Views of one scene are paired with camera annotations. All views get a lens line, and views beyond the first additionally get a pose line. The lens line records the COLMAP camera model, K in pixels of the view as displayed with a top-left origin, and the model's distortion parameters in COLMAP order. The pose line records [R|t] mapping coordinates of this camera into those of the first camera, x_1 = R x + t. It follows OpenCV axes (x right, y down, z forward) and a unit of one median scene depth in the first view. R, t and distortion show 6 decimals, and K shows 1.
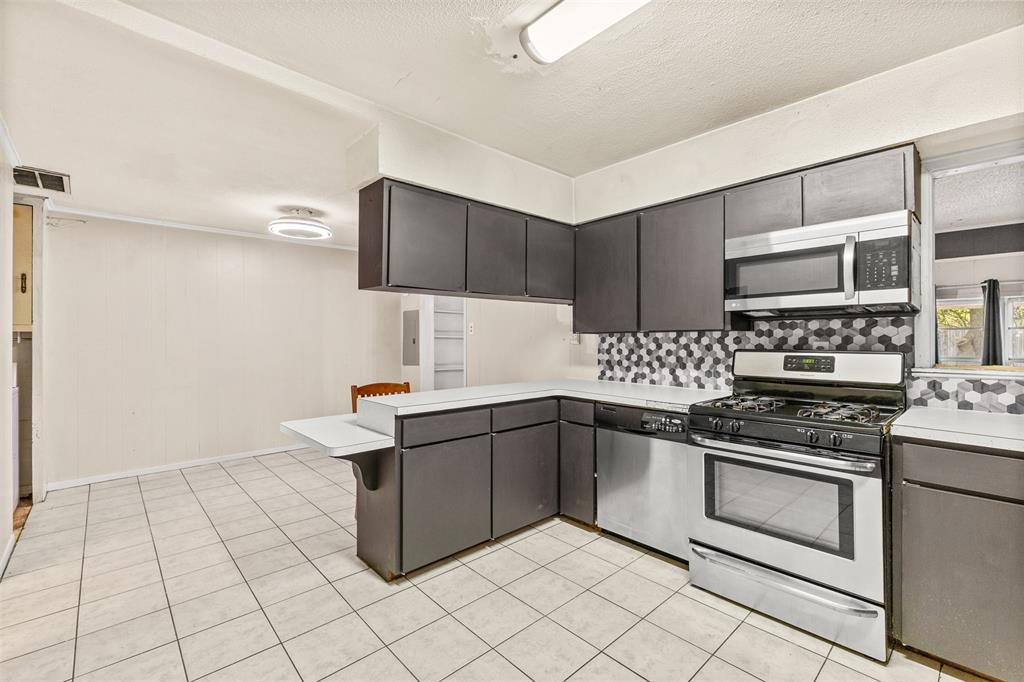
lens RADIAL K [[441.3, 0, 514.2], [0, 441.3, 336.6], [0, 0, 1]] dist [0.003804, -0.000175]
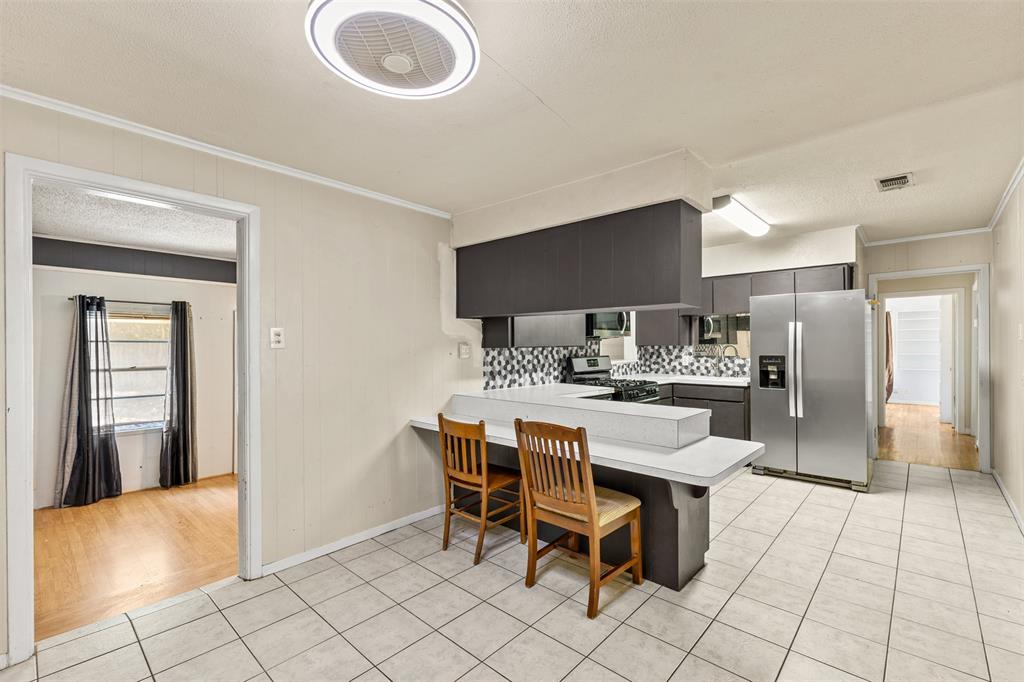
lens RADIAL K [[441.3, 0, 510.6], [0, 441.3, 346.8], [0, 0, 1]] dist [0.002590, 0.000084]
pose [[-0.070942, -0.002002, 0.997478, -1.073502], [0.000849, 0.999998, 0.002067, -0.013591], [-0.997480, 0.000993, -0.070940, 1.213817]]
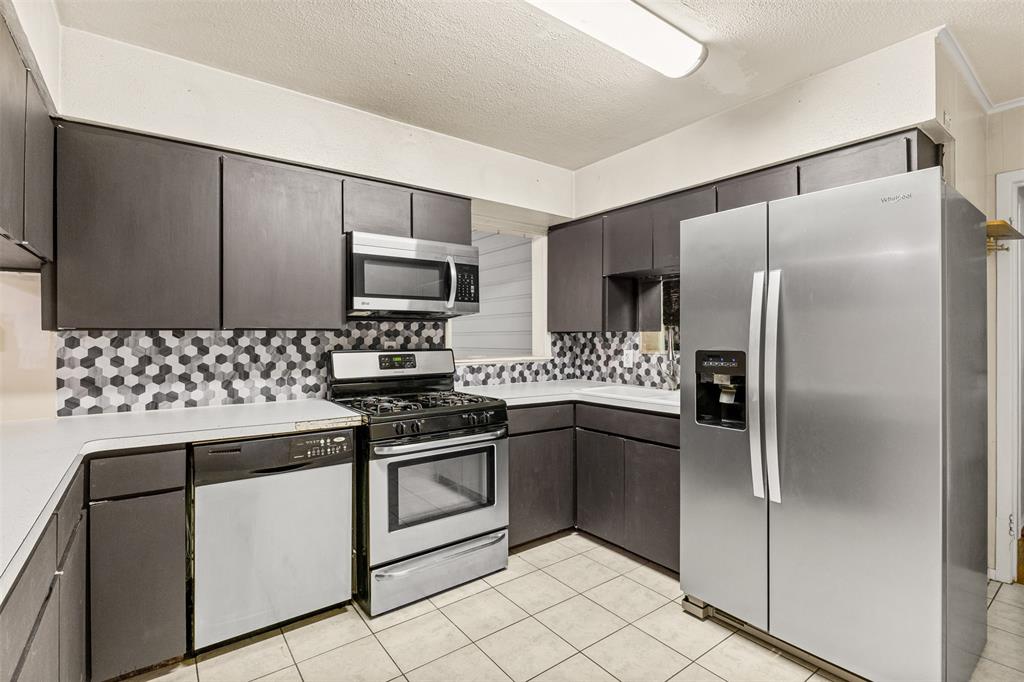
lens RADIAL K [[475.1, 0, 510.6], [0, 475.1, 338.1], [0, 0, 1]] dist [-0.002571, -0.000449]
pose [[0.105362, 0.000094, 0.994434, -0.387078], [-0.002165, 0.999998, 0.000135, 0.001471], [-0.994432, -0.002167, 0.105362, 0.473178]]
